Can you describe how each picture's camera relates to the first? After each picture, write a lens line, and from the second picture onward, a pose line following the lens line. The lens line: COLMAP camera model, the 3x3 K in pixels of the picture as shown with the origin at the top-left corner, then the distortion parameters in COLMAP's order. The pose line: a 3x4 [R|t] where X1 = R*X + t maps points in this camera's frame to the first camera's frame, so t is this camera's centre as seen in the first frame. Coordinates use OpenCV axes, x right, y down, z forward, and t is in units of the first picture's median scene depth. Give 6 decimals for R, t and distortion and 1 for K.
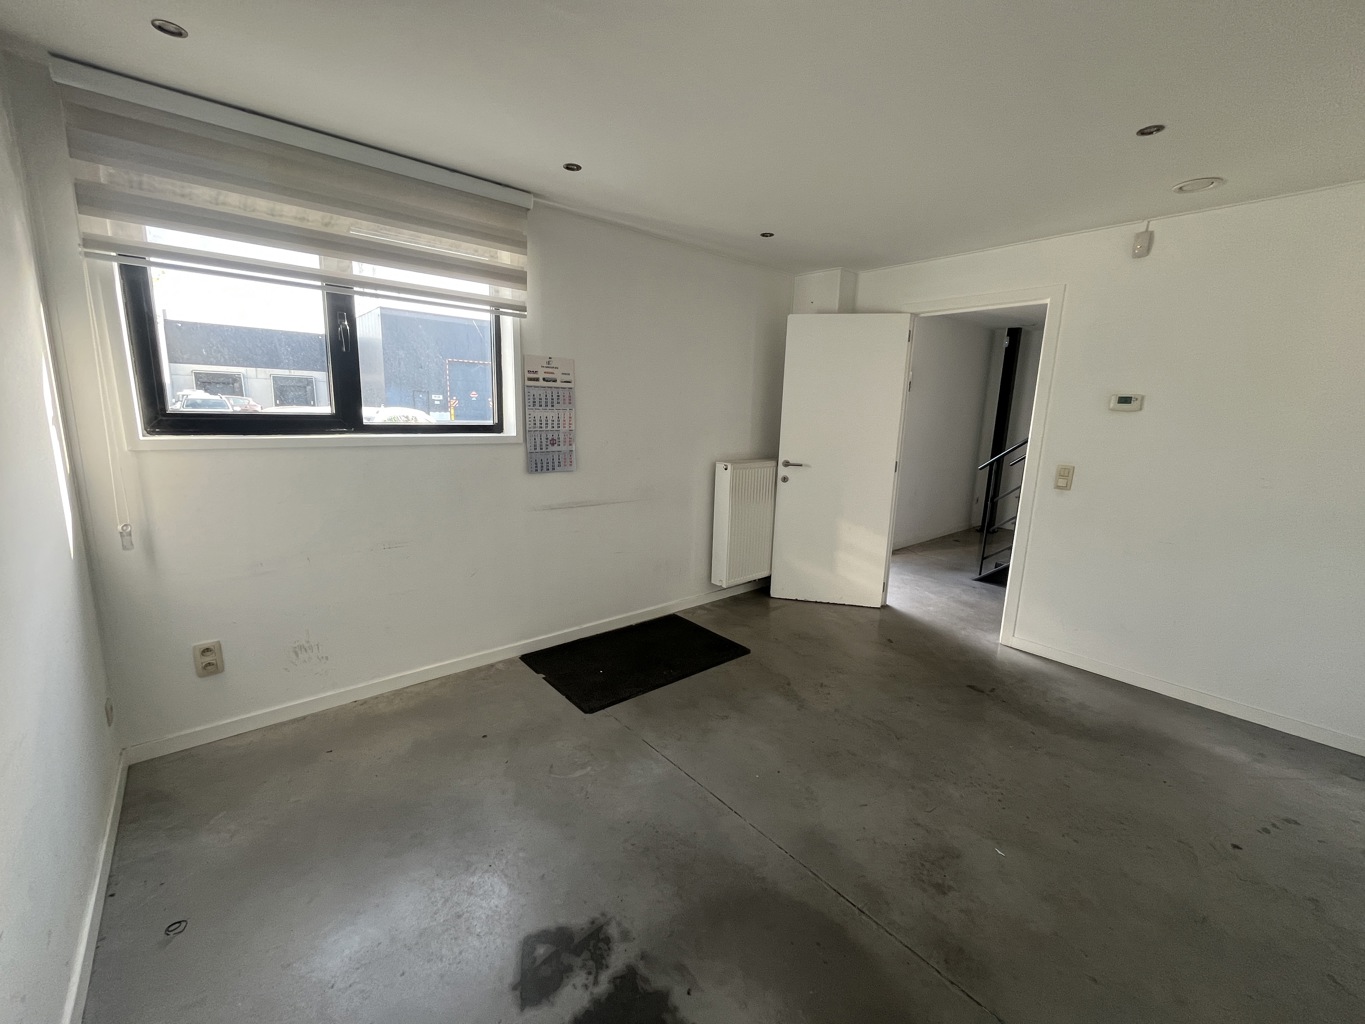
lens RADIAL K [[549.6, 0, 679.8], [0, 549.6, 510.0], [0, 0, 1]] dist [-0.001429, 0.000290]
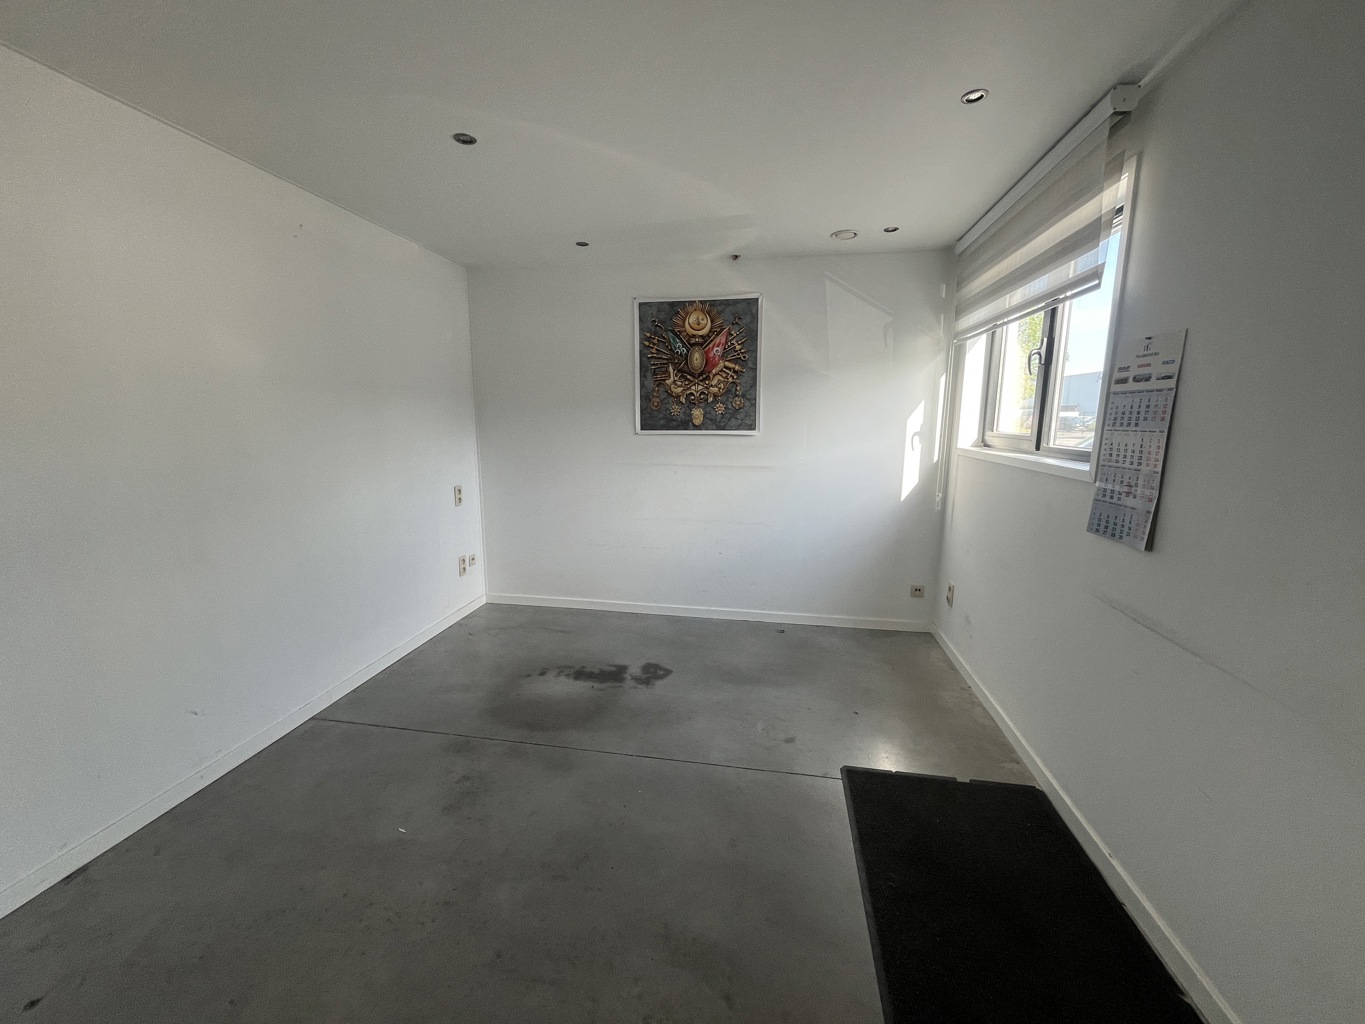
lens RADIAL K [[549.6, 0, 679.8], [0, 549.6, 510.0], [0, 0, 1]] dist [-0.001429, 0.000290]
pose [[-0.771987, 0.074275, -0.631284, 0.484311], [-0.142582, 0.947606, 0.285855, -0.204362], [0.619440, 0.310686, -0.720949, 1.161123]]
